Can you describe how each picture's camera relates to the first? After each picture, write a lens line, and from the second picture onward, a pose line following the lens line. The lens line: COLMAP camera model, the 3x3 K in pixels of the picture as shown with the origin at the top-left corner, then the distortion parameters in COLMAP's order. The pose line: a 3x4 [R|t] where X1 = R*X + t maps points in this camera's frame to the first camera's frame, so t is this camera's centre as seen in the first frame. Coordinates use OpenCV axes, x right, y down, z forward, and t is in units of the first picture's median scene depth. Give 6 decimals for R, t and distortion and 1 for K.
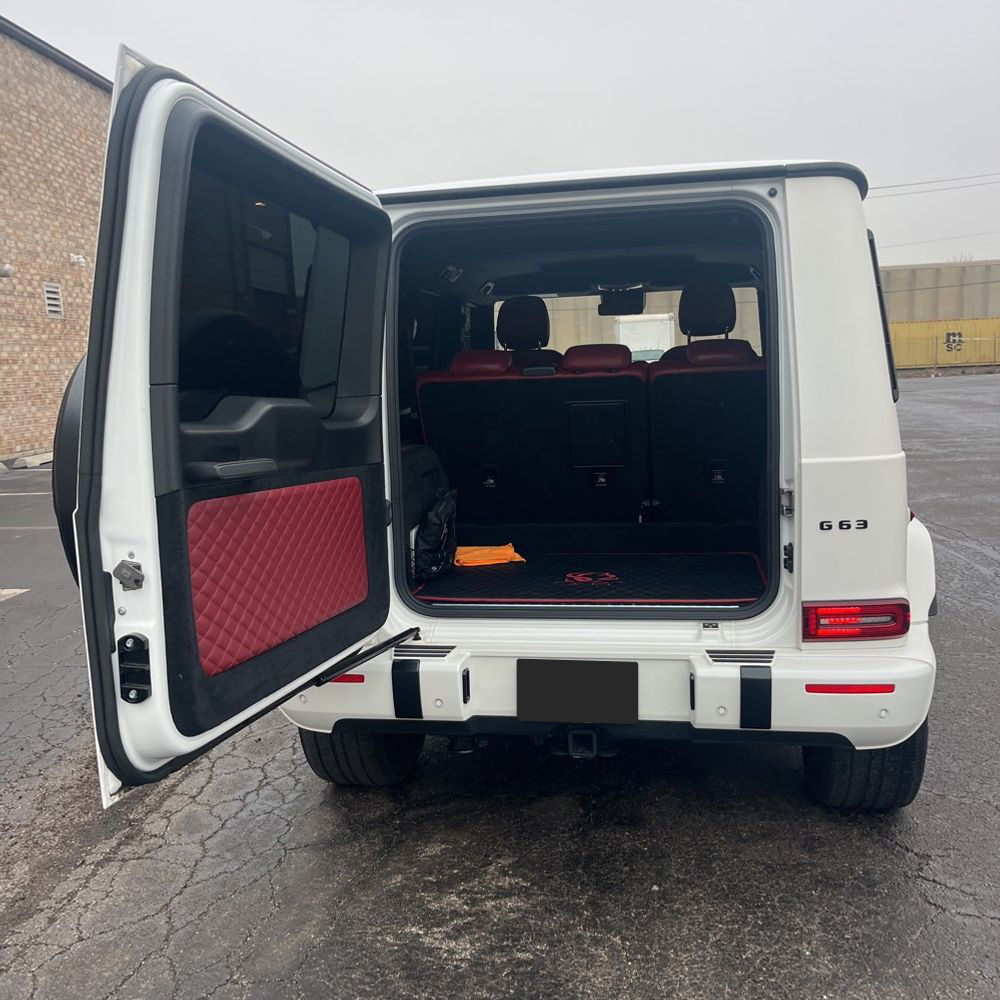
lens RADIAL K [[1012.1, 0, 490.4], [0, 1012.1, 512.6], [0, 0, 1]] dist [0.016809, 0.000000]
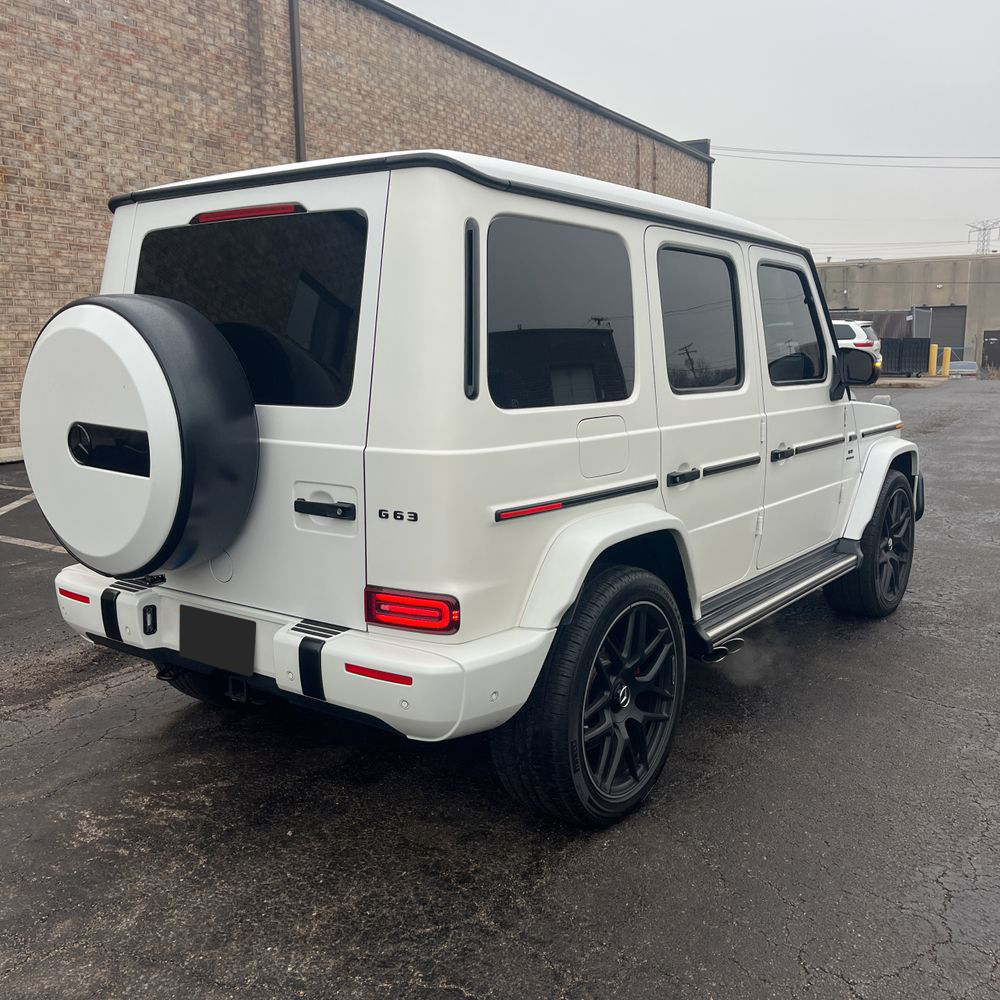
lens RADIAL K [[1012.1, 0, 495.0], [0, 1012.1, 515.6], [0, 0, 1]] dist [0.016809, 0.000000]
pose [[0.900286, 0.111782, -0.420701, 0.738356], [-0.099251, 0.993721, 0.051643, -0.042334], [0.423832, -0.004738, 0.905728, 0.108144]]
